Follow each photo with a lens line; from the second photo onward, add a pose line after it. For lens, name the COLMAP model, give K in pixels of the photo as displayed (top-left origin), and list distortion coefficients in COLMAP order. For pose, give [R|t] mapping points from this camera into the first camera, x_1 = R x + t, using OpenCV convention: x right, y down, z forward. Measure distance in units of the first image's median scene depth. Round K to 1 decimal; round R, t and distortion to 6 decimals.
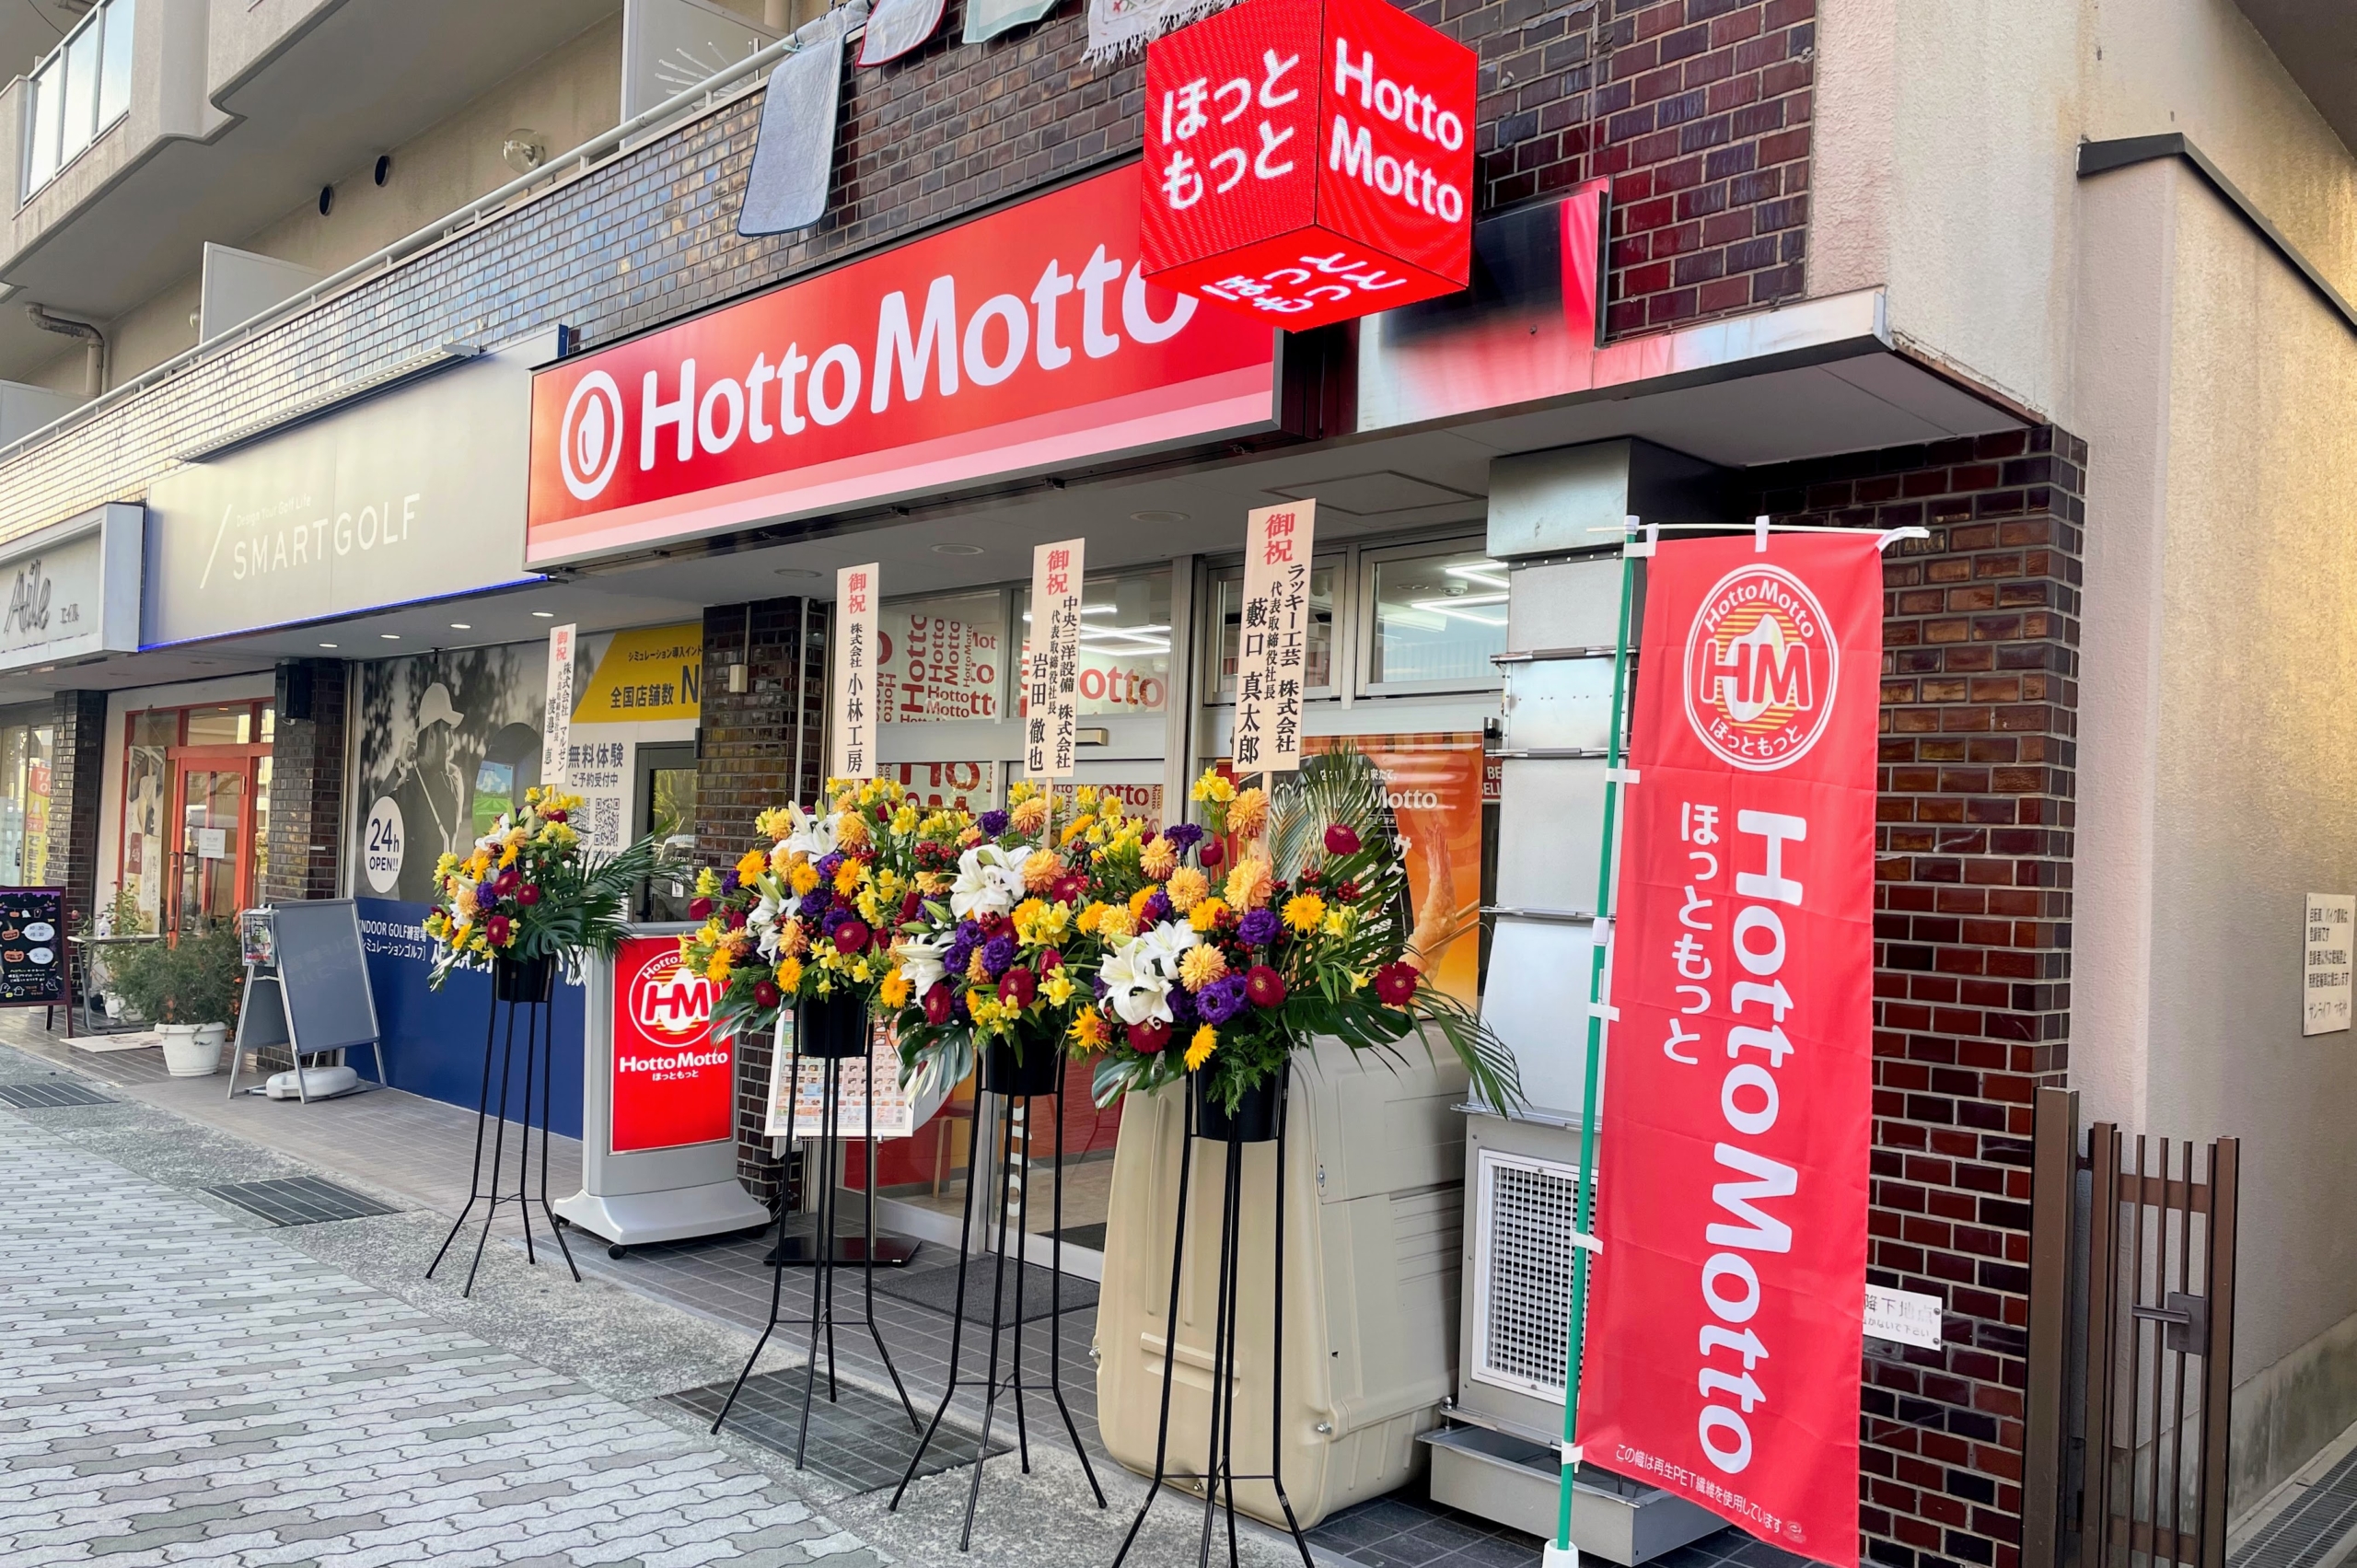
lens RADIAL K [[1768.6, 0, 1175.5], [0, 1768.6, 830.6], [0, 0, 1]] dist [0.094857, -0.125131]
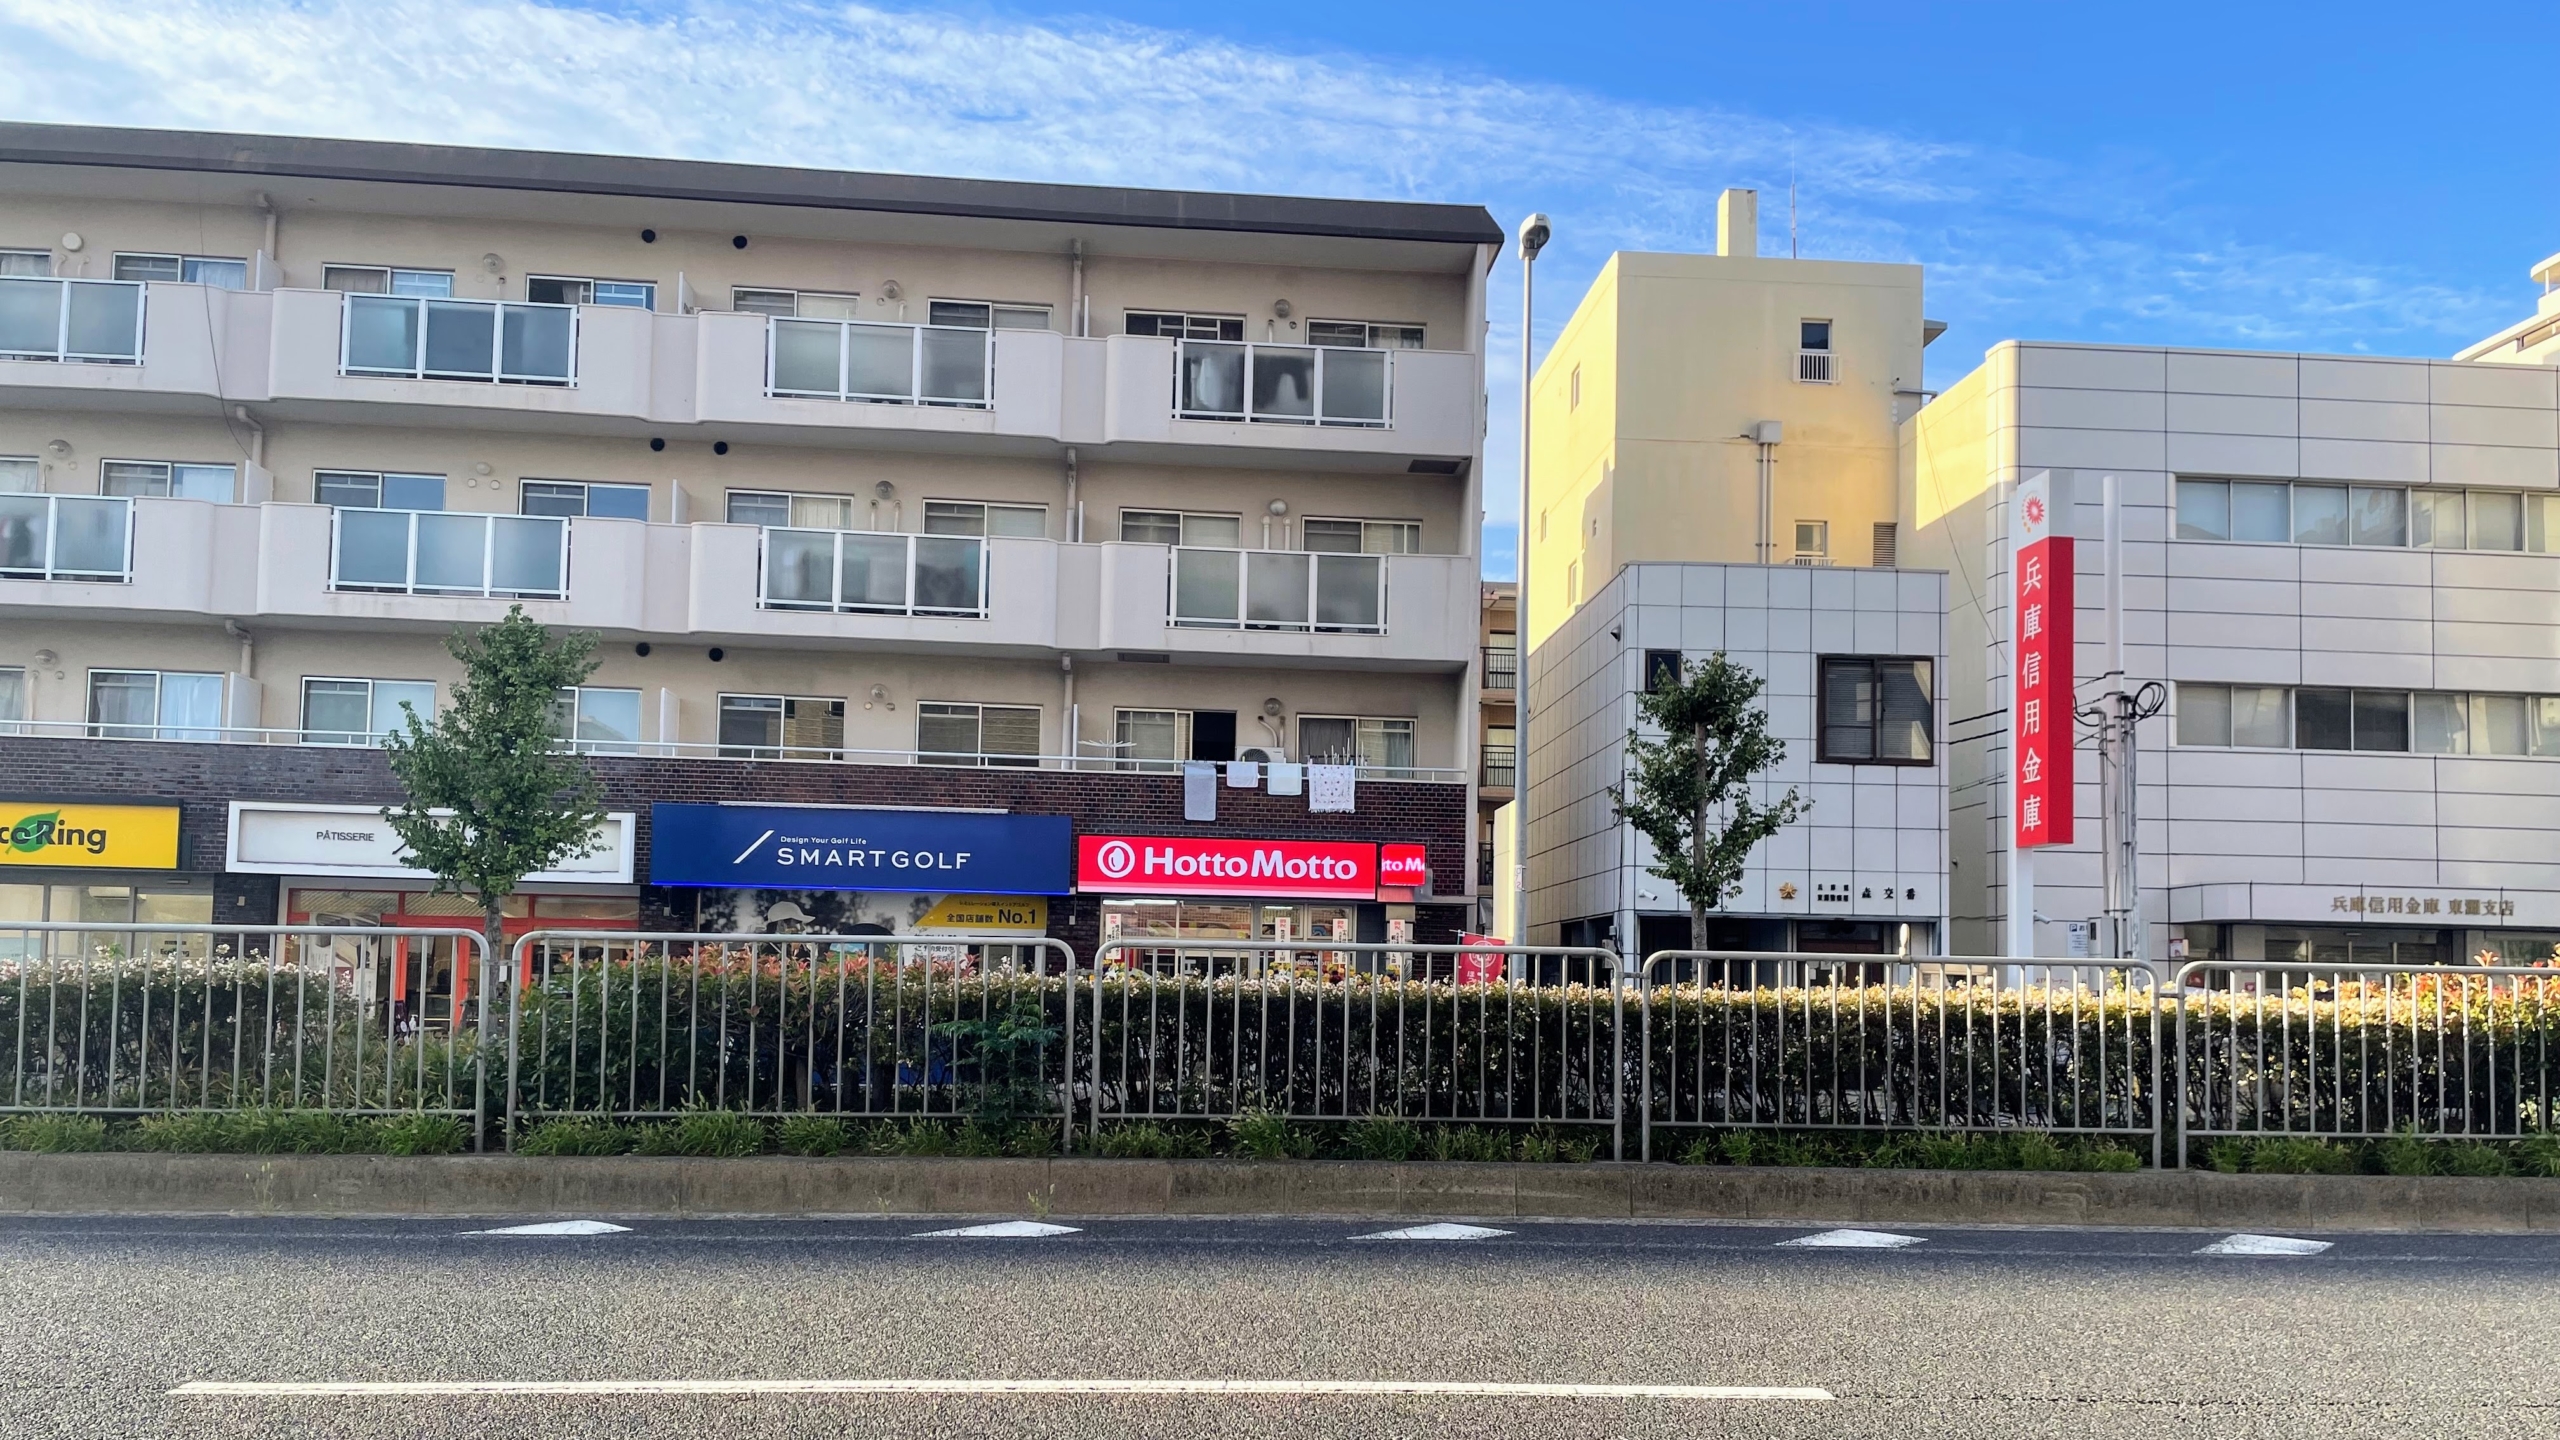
lens RADIAL K [[1935.0, 0, 1300.5], [0, 1935.0, 886.0], [0, 0, 1]] dist [0.083565, -0.108696]
pose [[0.653630, 0.013709, 0.756690, -3.731571], [-0.009330, 0.999906, -0.010056, -0.168261], [-0.756757, -0.000487, 0.653697, -2.209988]]
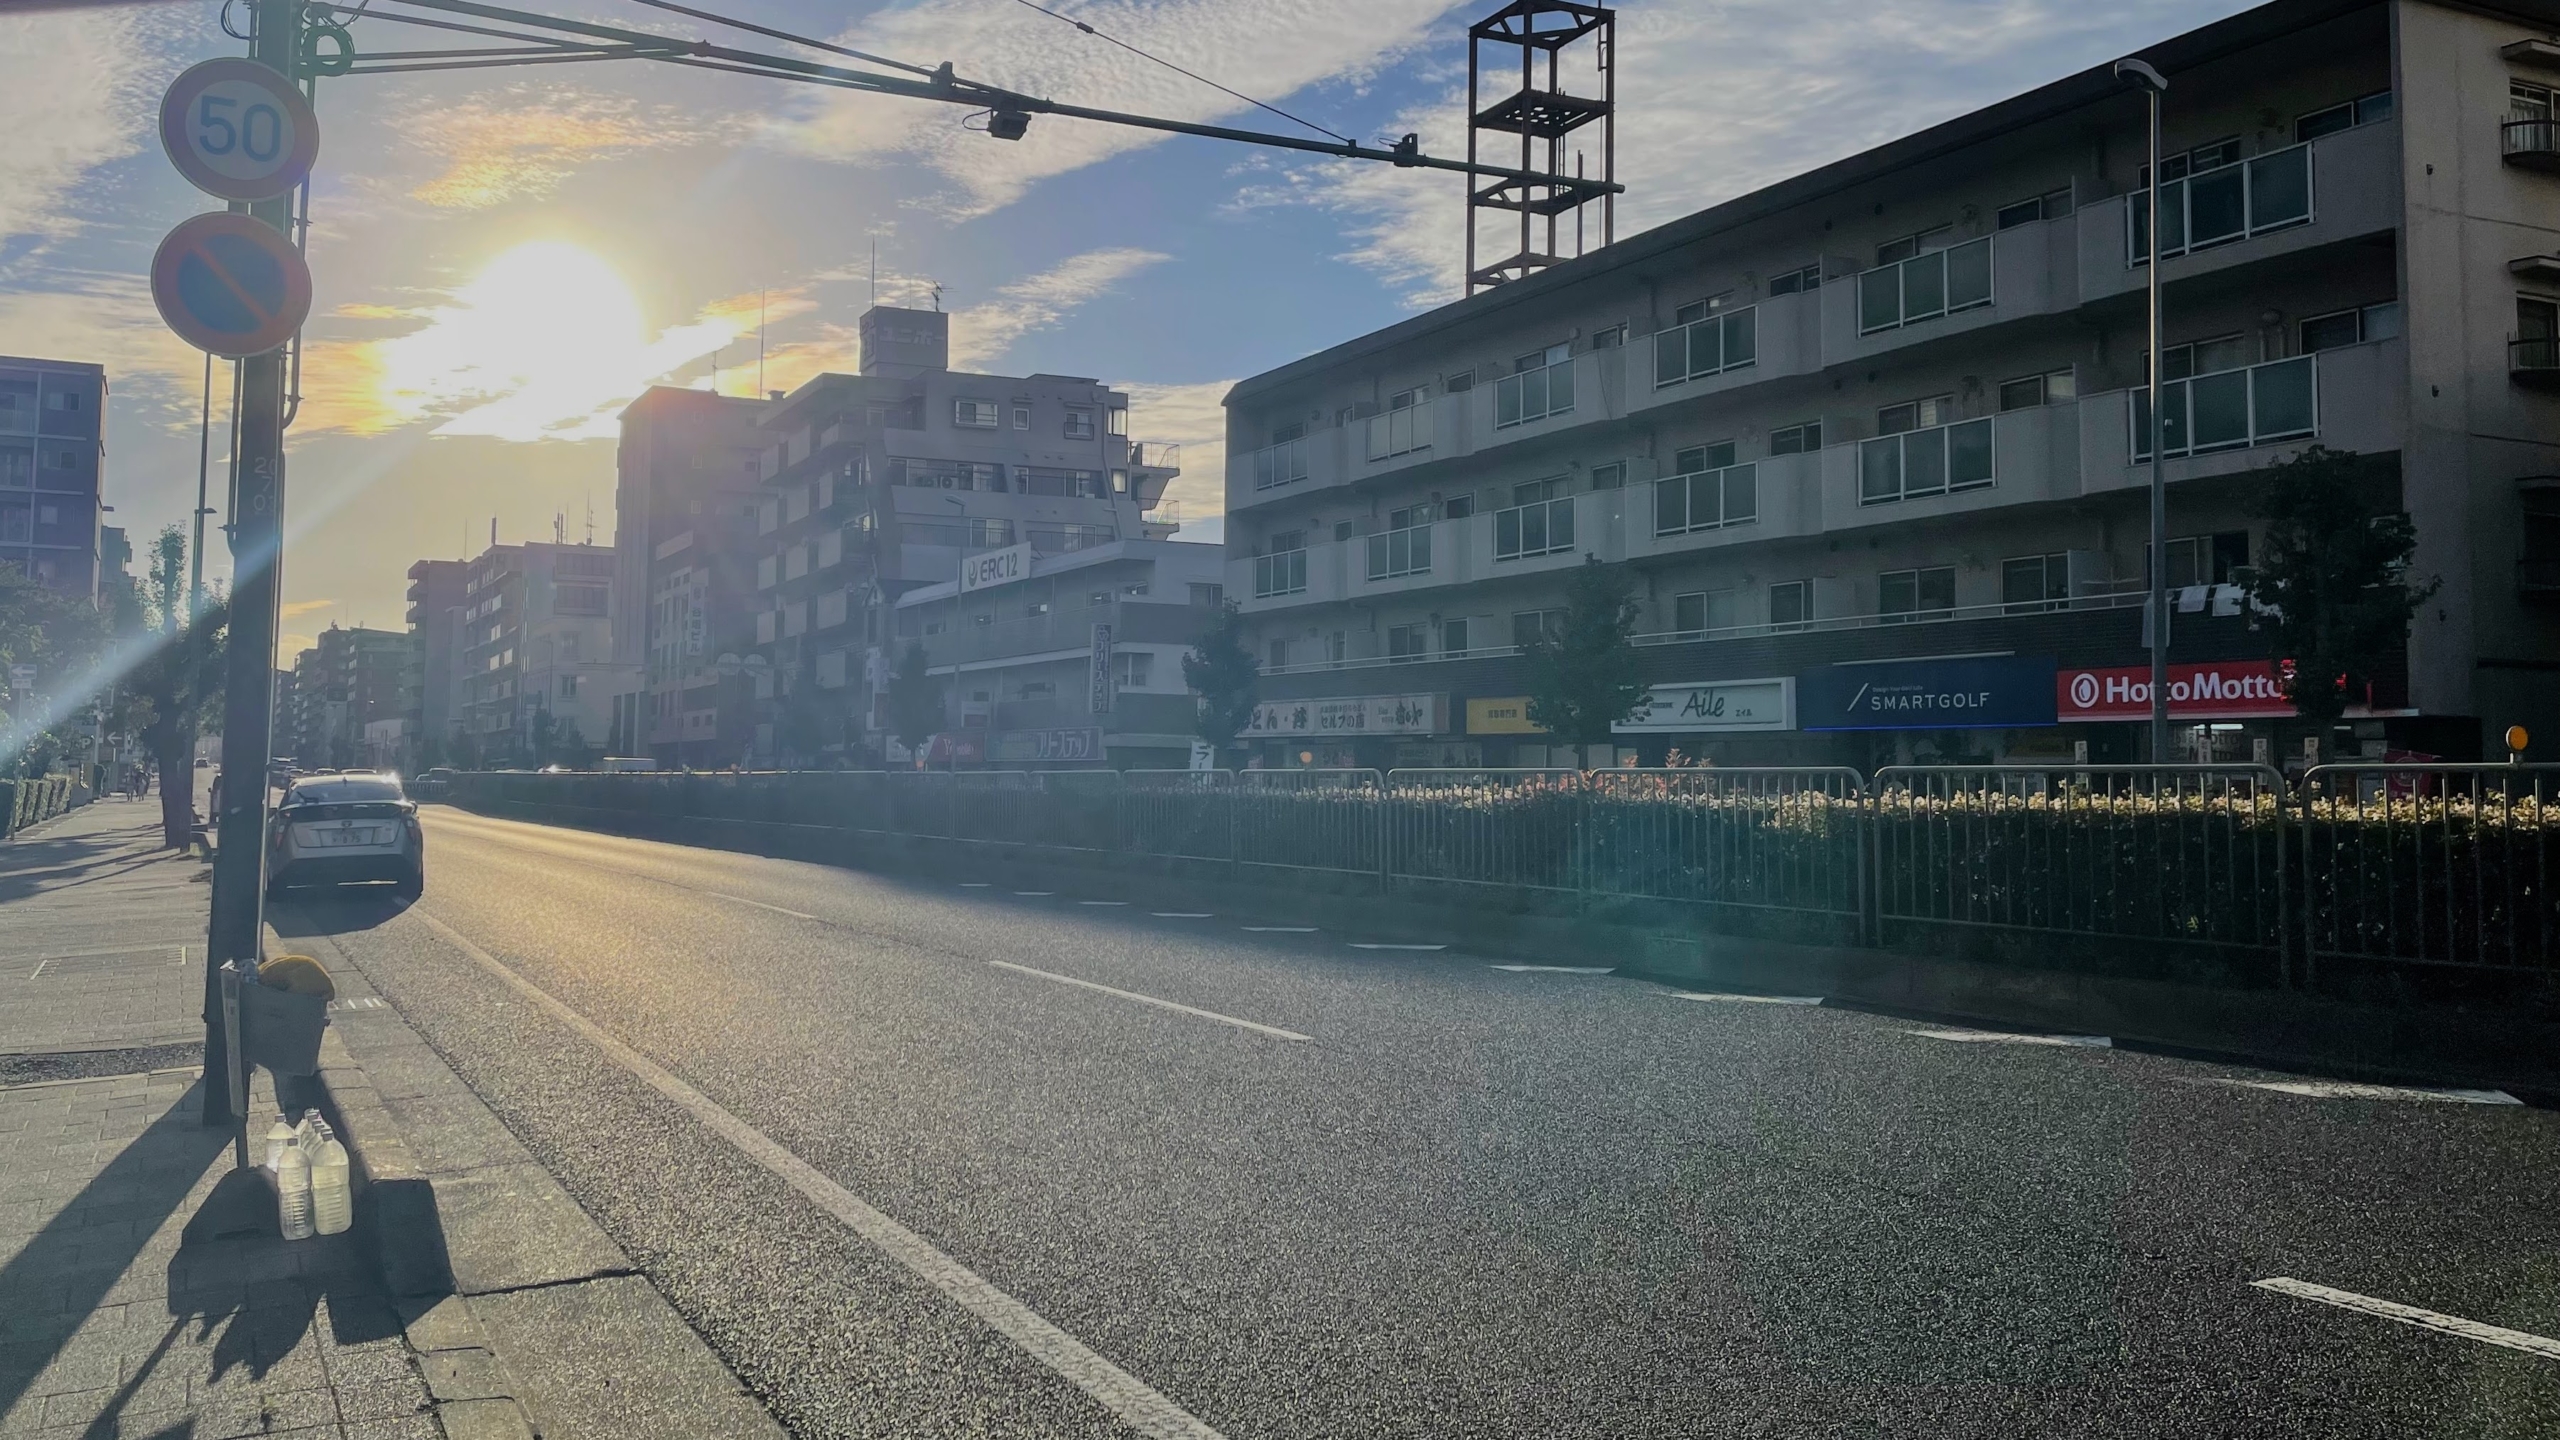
lens RADIAL K [[2139.8, 0, 1133.7], [0, 2139.8, 610.9], [0, 0, 1]] dist [0.096646, -0.120273]
pose [[0.928870, -0.055992, -0.366149, -0.636955], [0.029697, 0.996584, -0.077060, -0.119507], [0.369213, 0.060705, 0.927360, -5.053968]]
